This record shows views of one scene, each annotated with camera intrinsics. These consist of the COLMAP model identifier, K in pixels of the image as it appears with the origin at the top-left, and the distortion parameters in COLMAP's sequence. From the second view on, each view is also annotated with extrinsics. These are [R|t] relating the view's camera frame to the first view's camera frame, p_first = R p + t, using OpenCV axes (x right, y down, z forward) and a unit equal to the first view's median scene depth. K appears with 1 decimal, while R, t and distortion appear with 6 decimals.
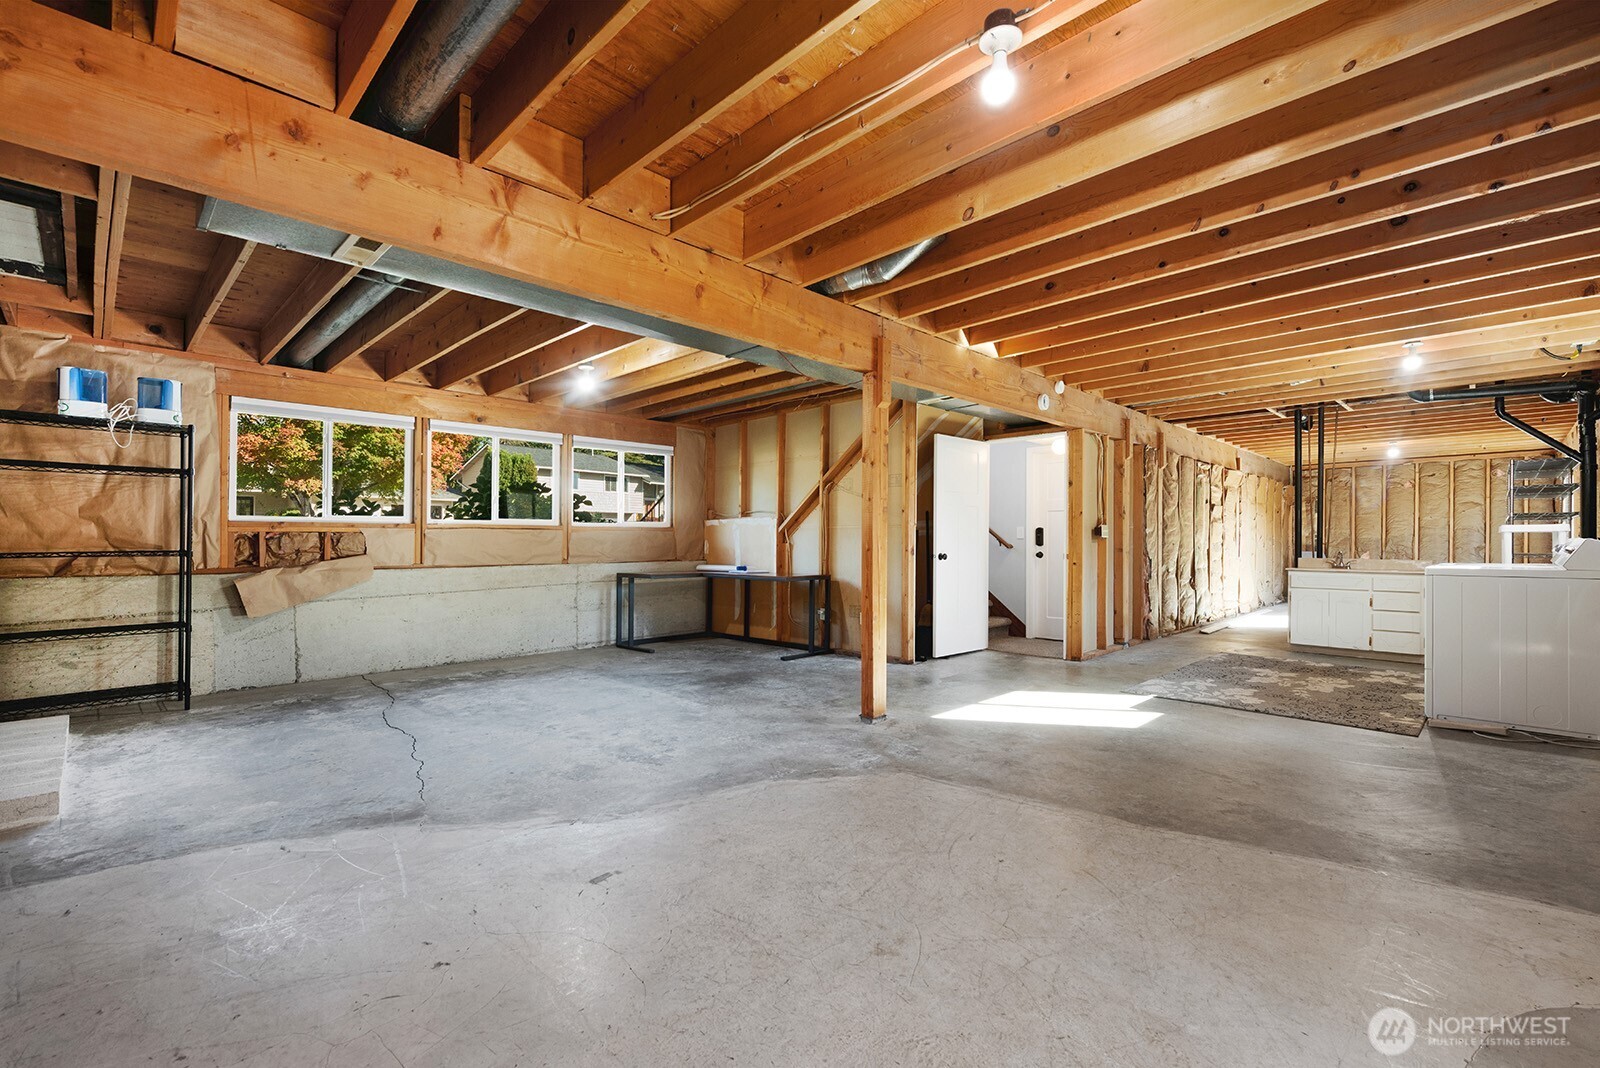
lens RADIAL K [[710.1, 0, 797.0], [0, 710.1, 539.1], [0, 0, 1]] dist [0.013601, -0.000722]
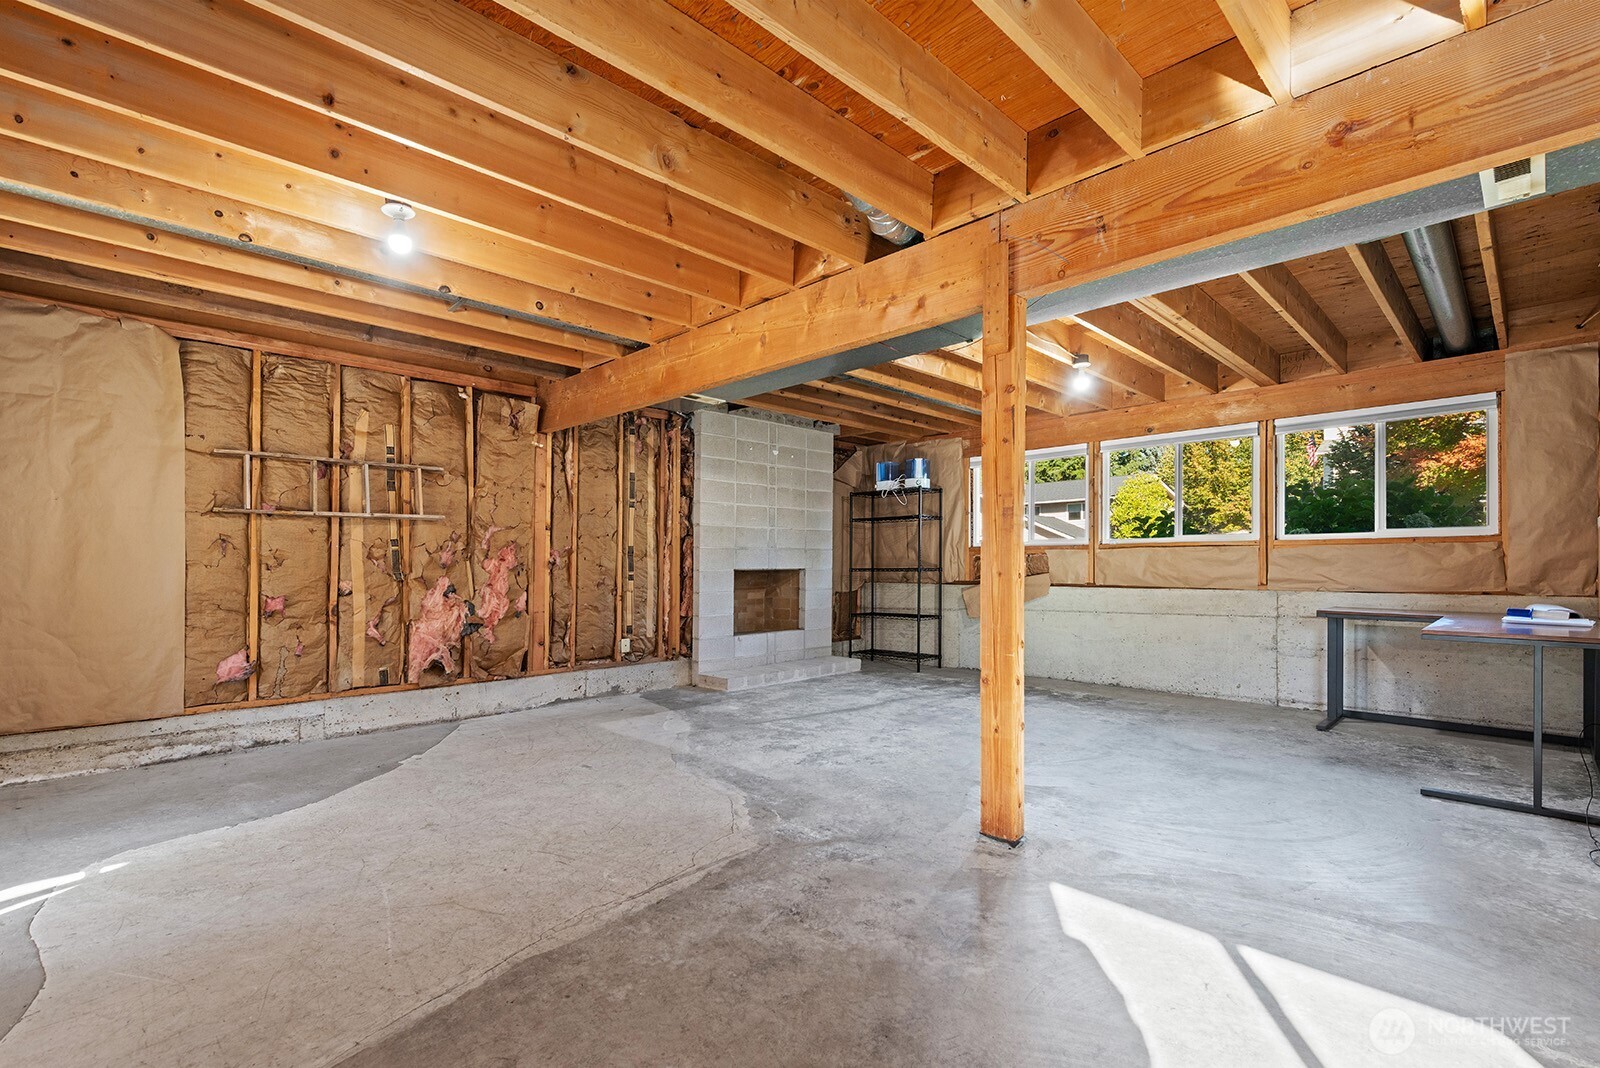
lens RADIAL K [[710.1, 0, 771.9], [0, 710.1, 559.3], [0, 0, 1]] dist [0.013601, -0.000722]
pose [[-0.019694, -0.002987, -0.999802, 0.889469], [0.007559, 0.999967, -0.003136, -0.000718], [0.999777, -0.007619, -0.019671, 0.945521]]
